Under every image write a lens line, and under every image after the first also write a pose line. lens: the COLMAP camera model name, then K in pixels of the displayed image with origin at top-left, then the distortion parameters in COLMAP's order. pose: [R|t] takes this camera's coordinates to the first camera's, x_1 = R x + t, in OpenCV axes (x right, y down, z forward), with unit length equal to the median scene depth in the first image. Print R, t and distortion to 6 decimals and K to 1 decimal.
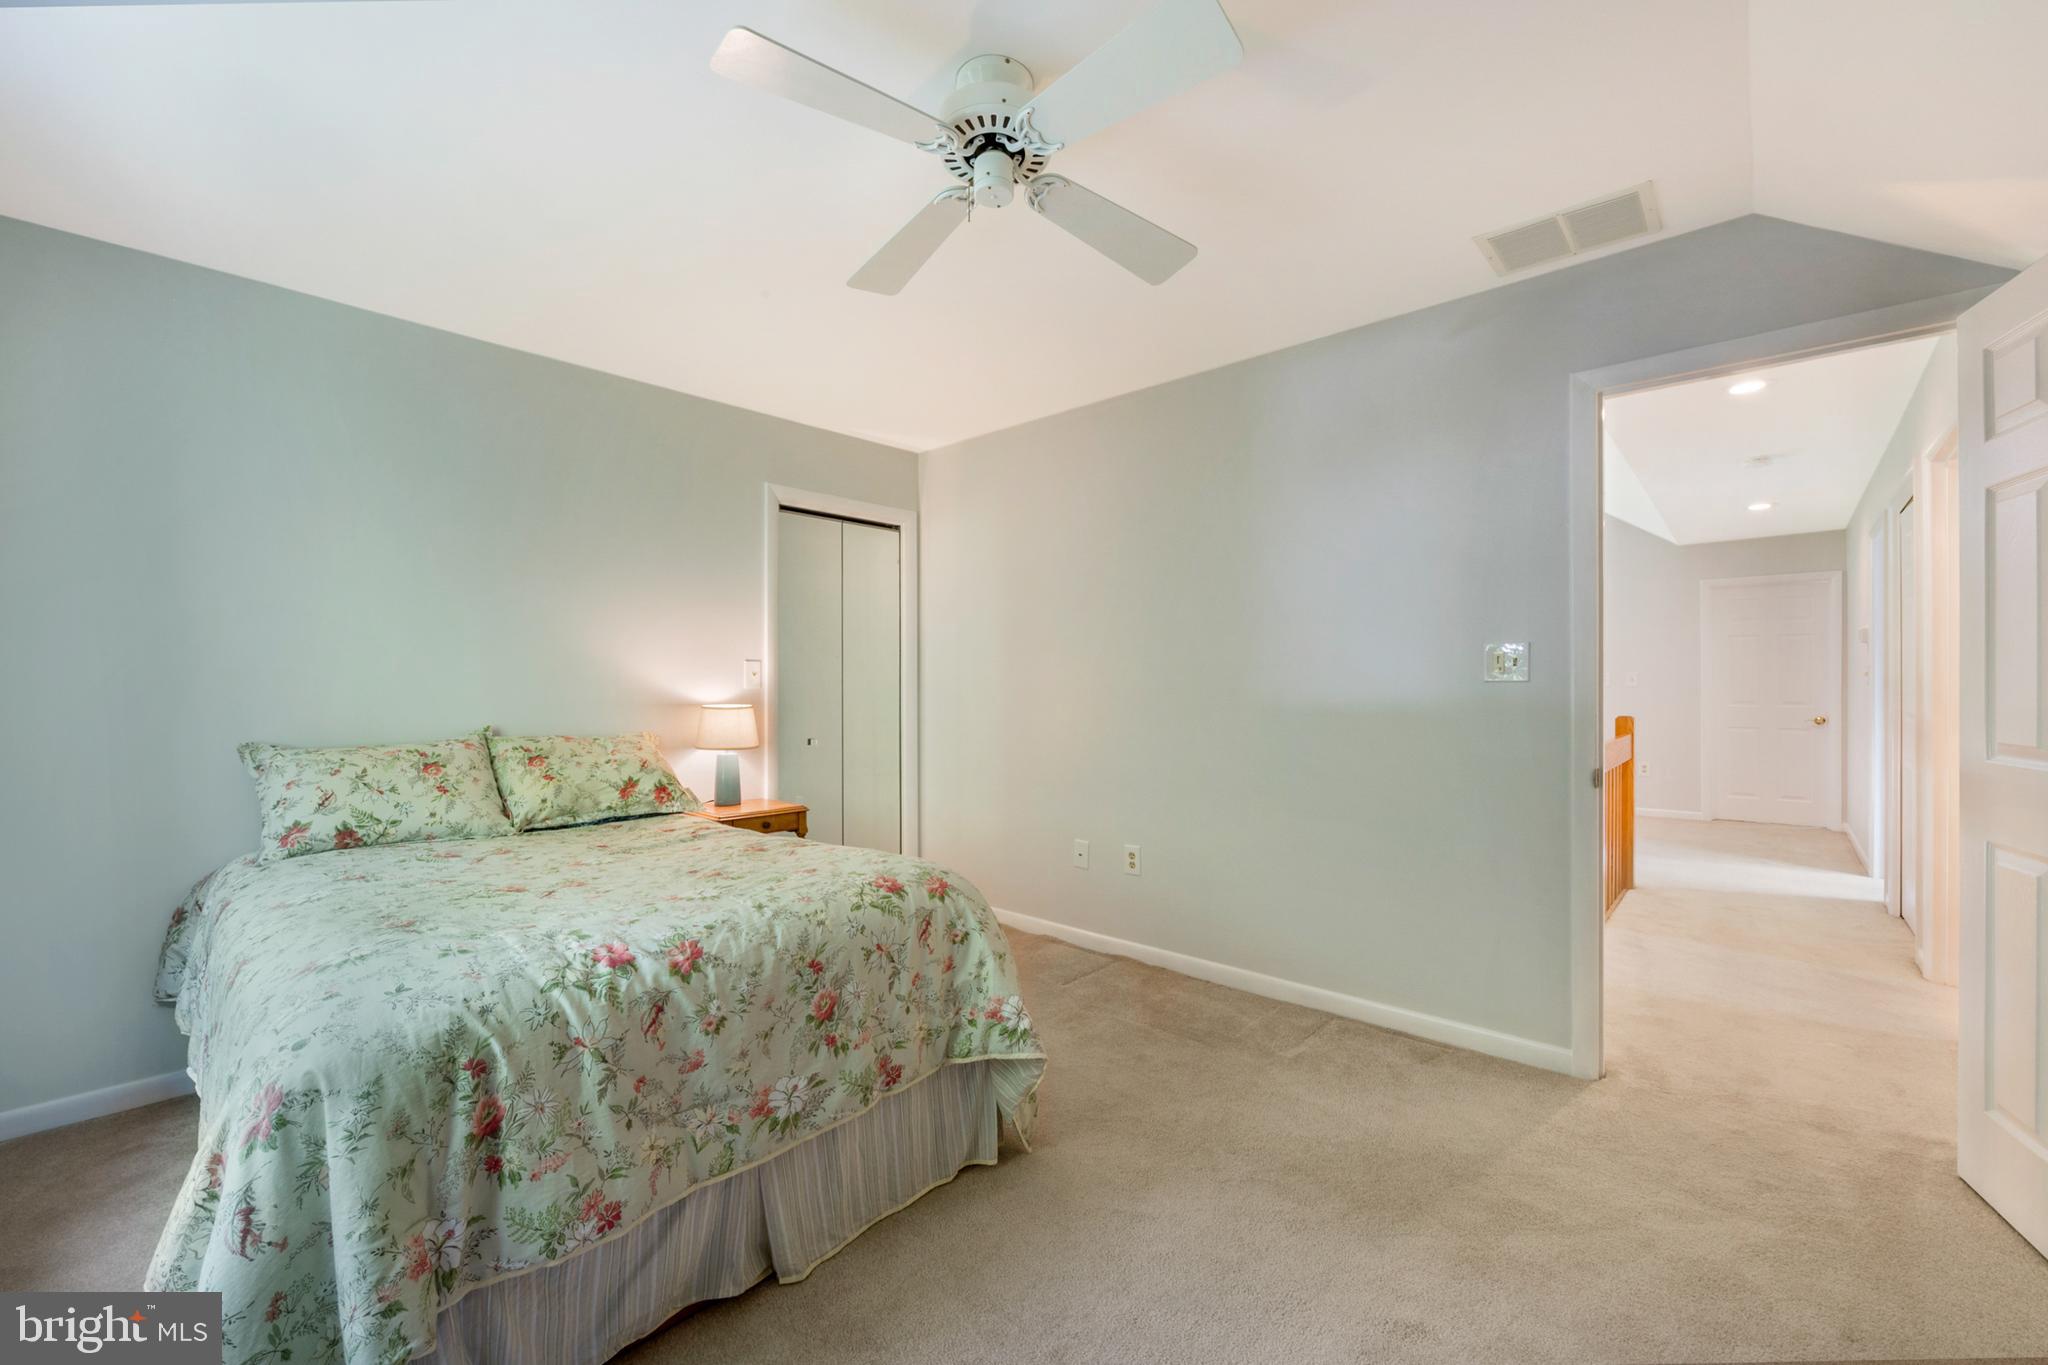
lens RADIAL K [[825.8, 0, 1024.0], [0, 825.8, 682.5], [0, 0, 1]] dist [-0.000091, -0.000008]
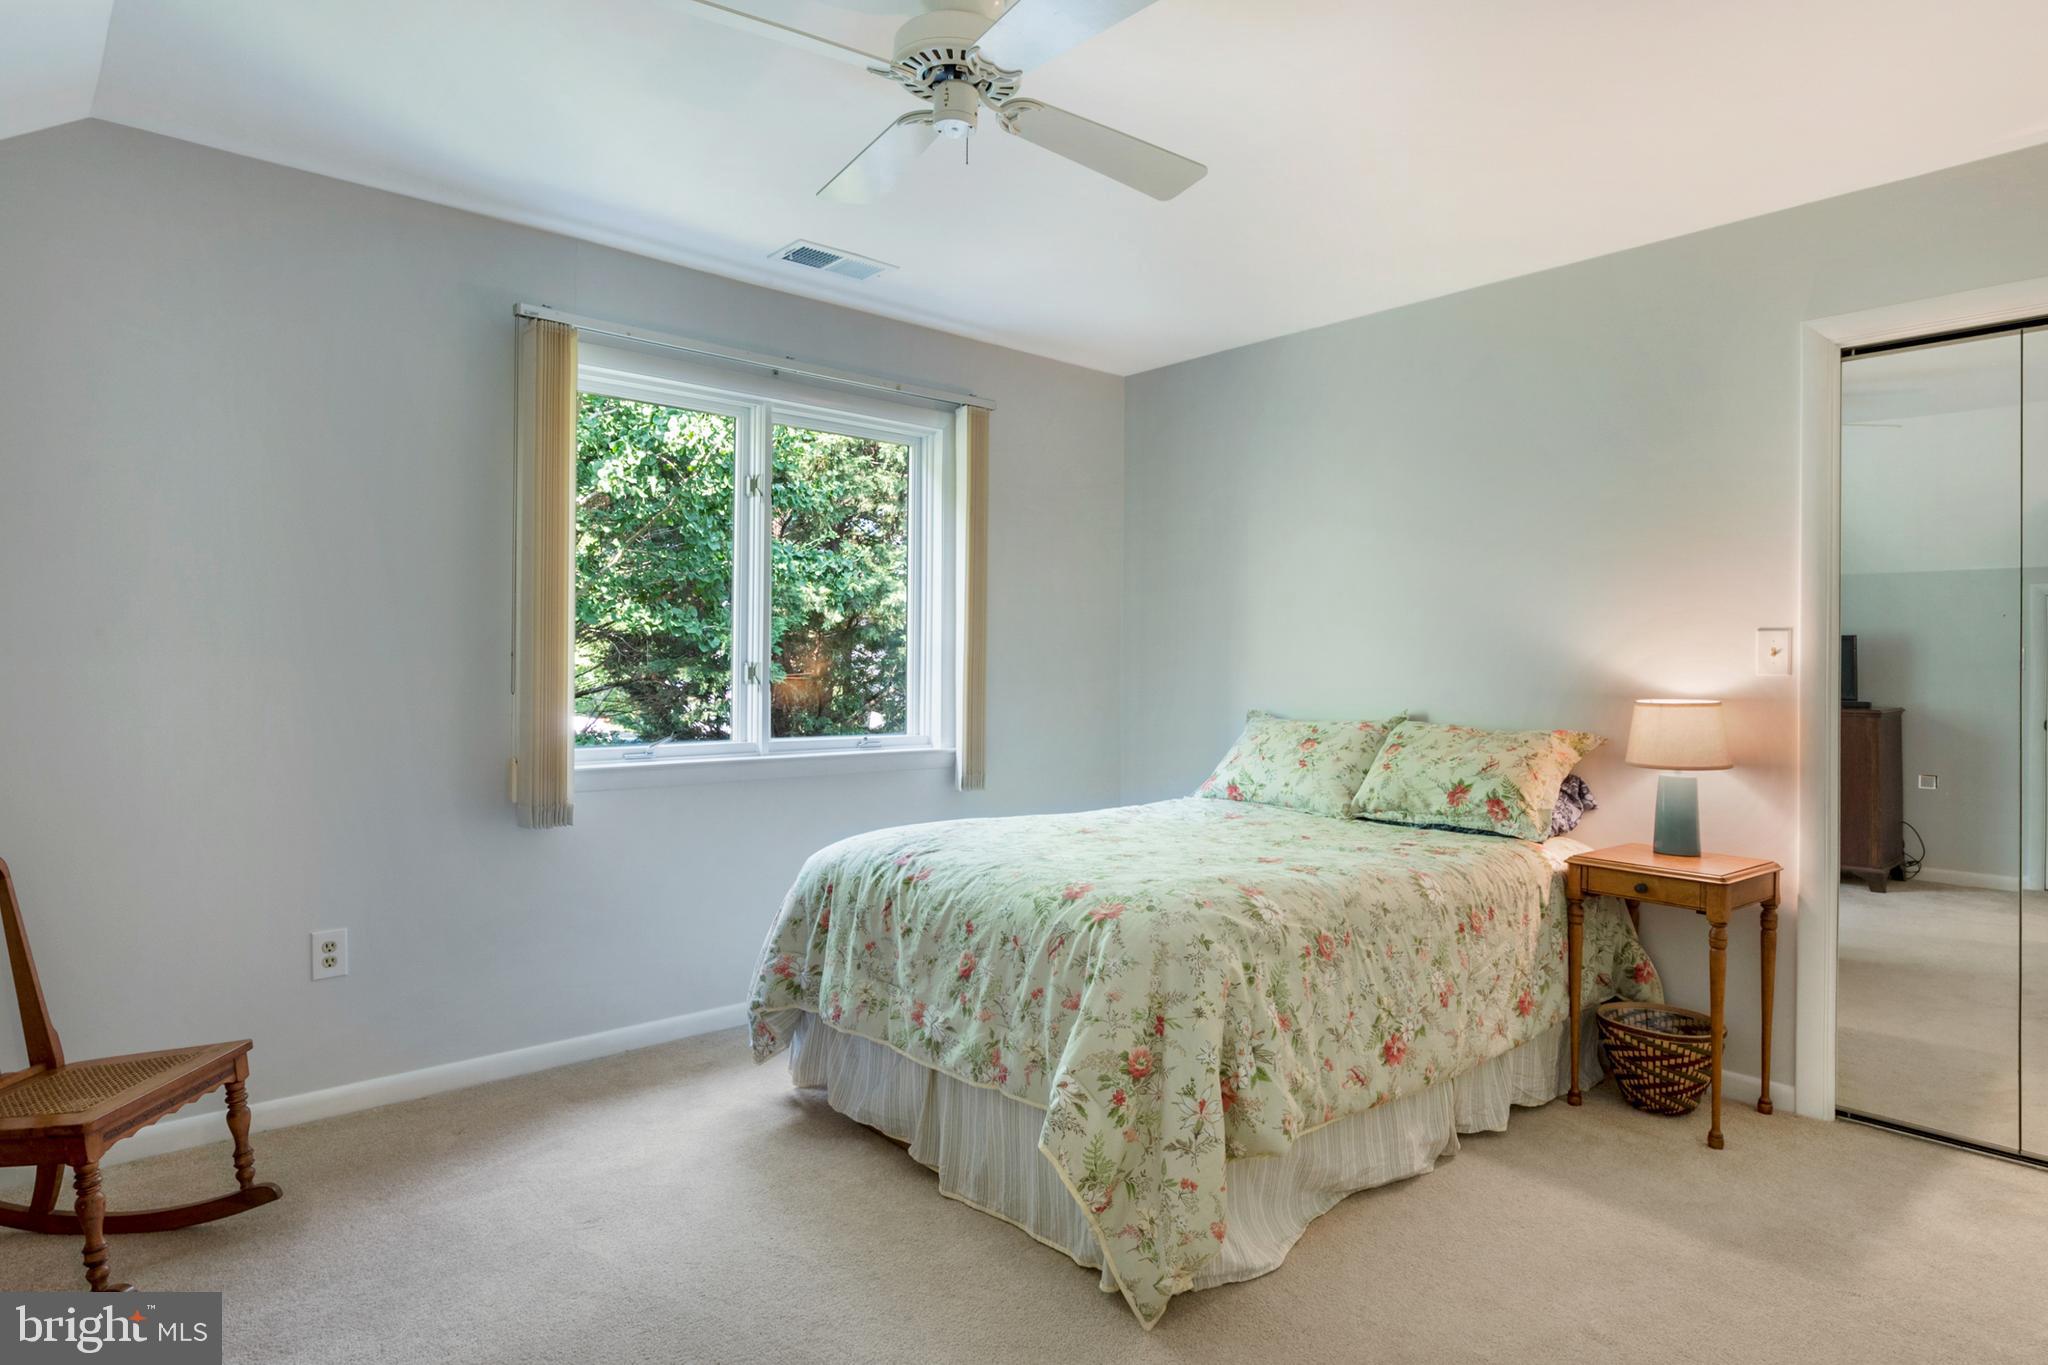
lens RADIAL K [[1116.7, 0, 1024.0], [0, 1116.7, 682.5], [0, 0, 1]] dist [0.002622, 0.000556]
pose [[-0.085858, 0.022479, -0.996054, 0.714172], [-0.002373, 0.999738, 0.022766, -0.007071], [0.996305, 0.004318, -0.085782, 0.714509]]
